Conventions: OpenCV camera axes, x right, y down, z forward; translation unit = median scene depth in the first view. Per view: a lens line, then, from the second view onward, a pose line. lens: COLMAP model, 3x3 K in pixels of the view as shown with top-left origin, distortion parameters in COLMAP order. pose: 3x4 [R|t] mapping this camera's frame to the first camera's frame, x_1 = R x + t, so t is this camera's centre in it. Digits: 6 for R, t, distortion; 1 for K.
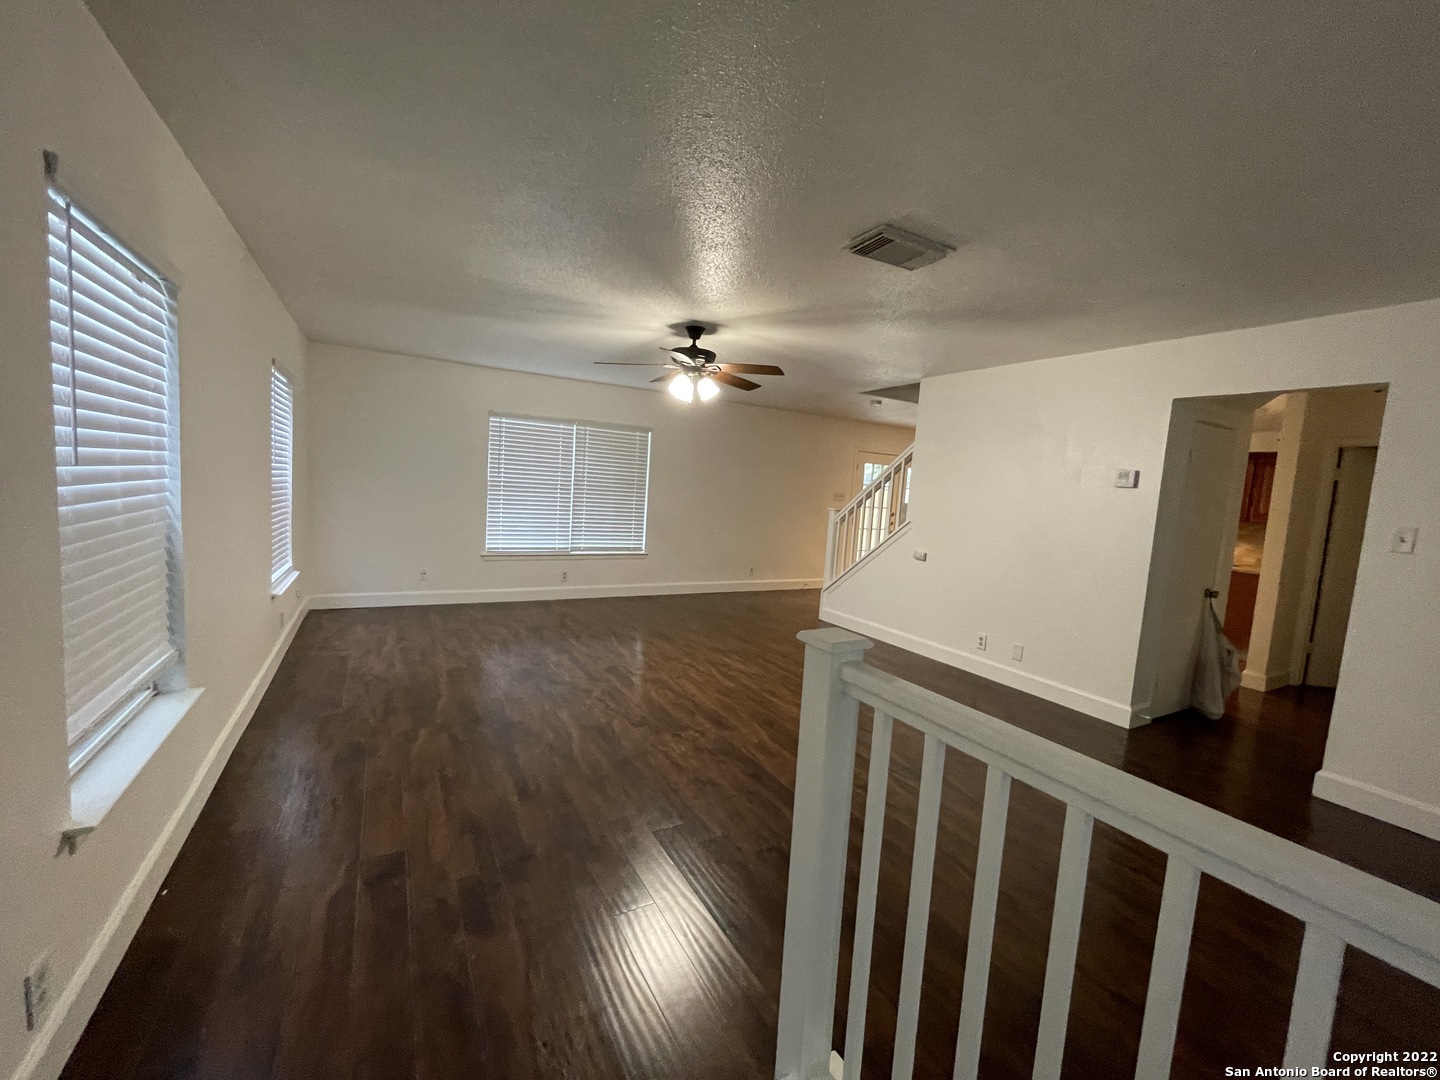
lens RADIAL K [[587.3, 0, 720.0], [0, 587.3, 540.0], [0, 0, 1]] dist [-0.003107, 0.000140]
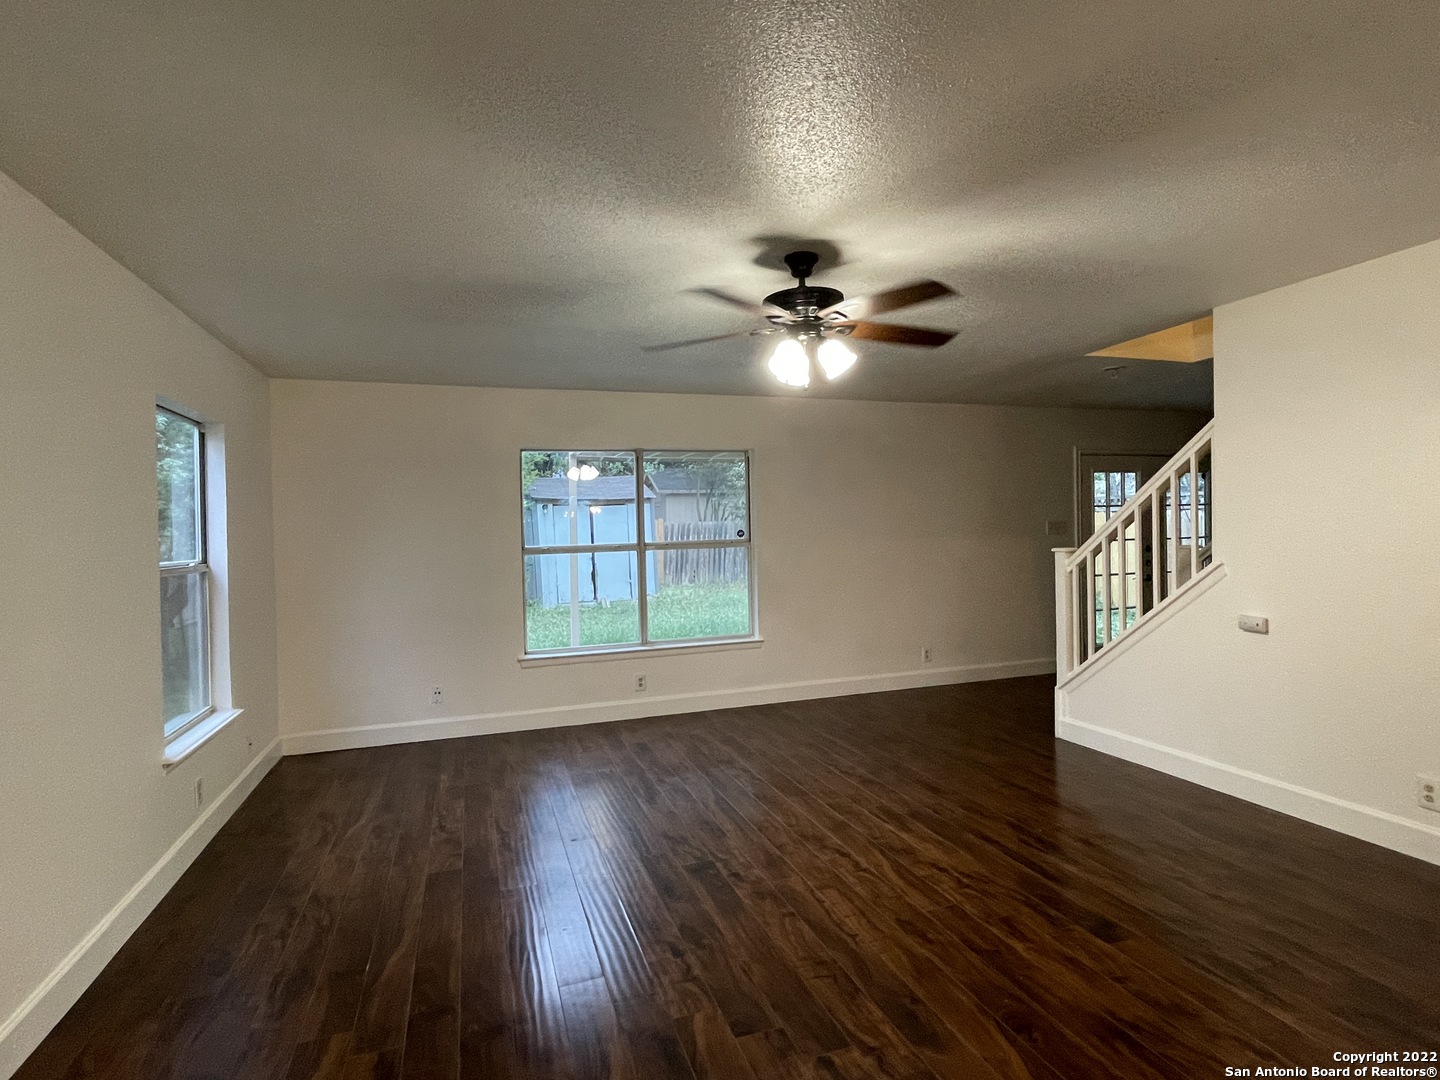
lens RADIAL K [[748.9, 0, 723.2], [0, 748.9, 538.6], [0, 0, 1]] dist [-0.000234, -0.002528]
pose [[0.979286, -0.083554, -0.184439, -0.005543], [0.068273, 0.993803, -0.087716, -0.030036], [0.190625, 0.073307, 0.978922, 0.278456]]
